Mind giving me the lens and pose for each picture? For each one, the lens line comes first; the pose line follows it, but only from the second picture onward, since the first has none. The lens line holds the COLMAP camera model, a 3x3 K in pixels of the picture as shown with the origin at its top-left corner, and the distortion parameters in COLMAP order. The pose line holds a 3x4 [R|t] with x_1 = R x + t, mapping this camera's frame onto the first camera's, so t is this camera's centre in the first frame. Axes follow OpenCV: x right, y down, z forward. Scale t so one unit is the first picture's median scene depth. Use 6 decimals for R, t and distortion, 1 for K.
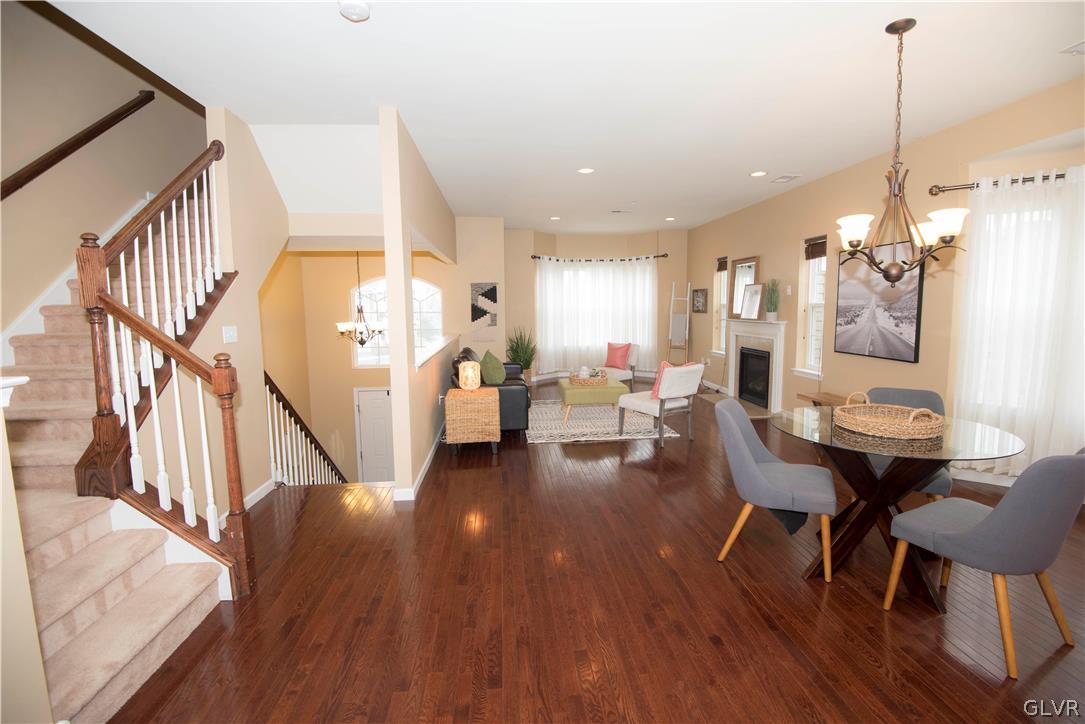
lens RADIAL K [[496.8, 0, 548.3], [0, 496.8, 358.4], [0, 0, 1]] dist [-0.016542, -0.011611]
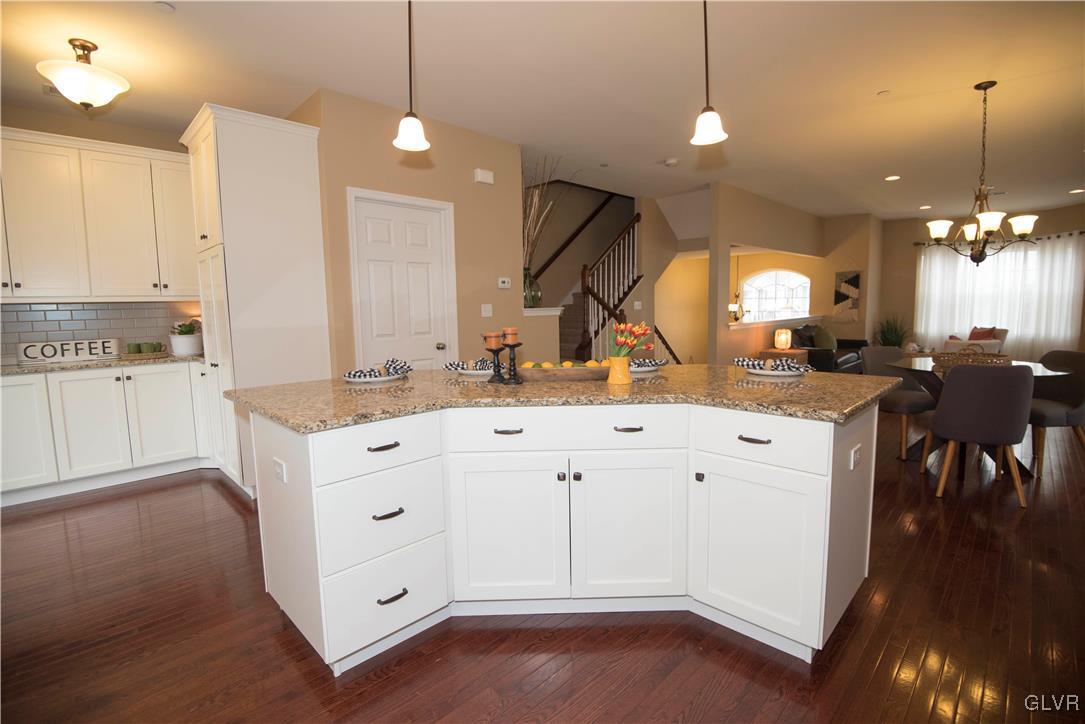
lens RADIAL K [[496.8, 0, 548.3], [0, 496.8, 358.4], [0, 0, 1]] dist [-0.016542, -0.011611]
pose [[0.640104, 0.081624, -0.763940, 0.480556], [-0.069419, 0.996418, 0.048297, 0.065325], [0.765145, 0.022116, 0.643478, -0.415064]]
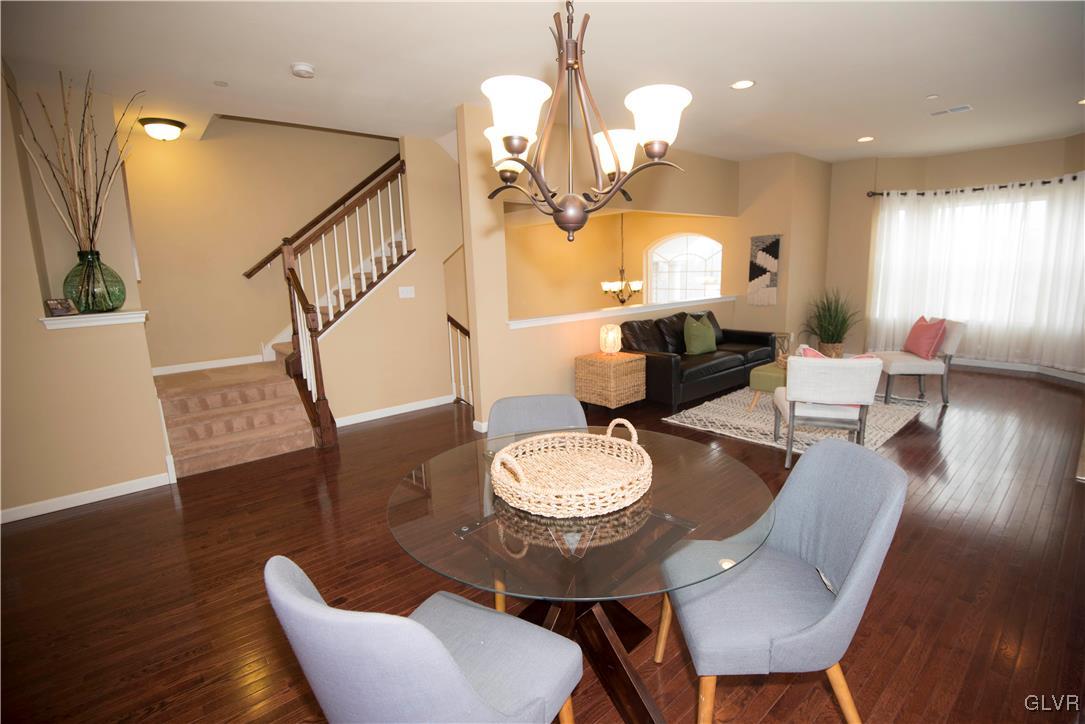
lens RADIAL K [[496.8, 0, 548.3], [0, 496.8, 358.4], [0, 0, 1]] dist [-0.016542, -0.011611]
pose [[0.573739, 0.134369, -0.807941, 0.553007], [-0.060079, 0.990698, 0.122100, -0.038180], [0.816832, -0.021514, 0.576475, 0.309520]]
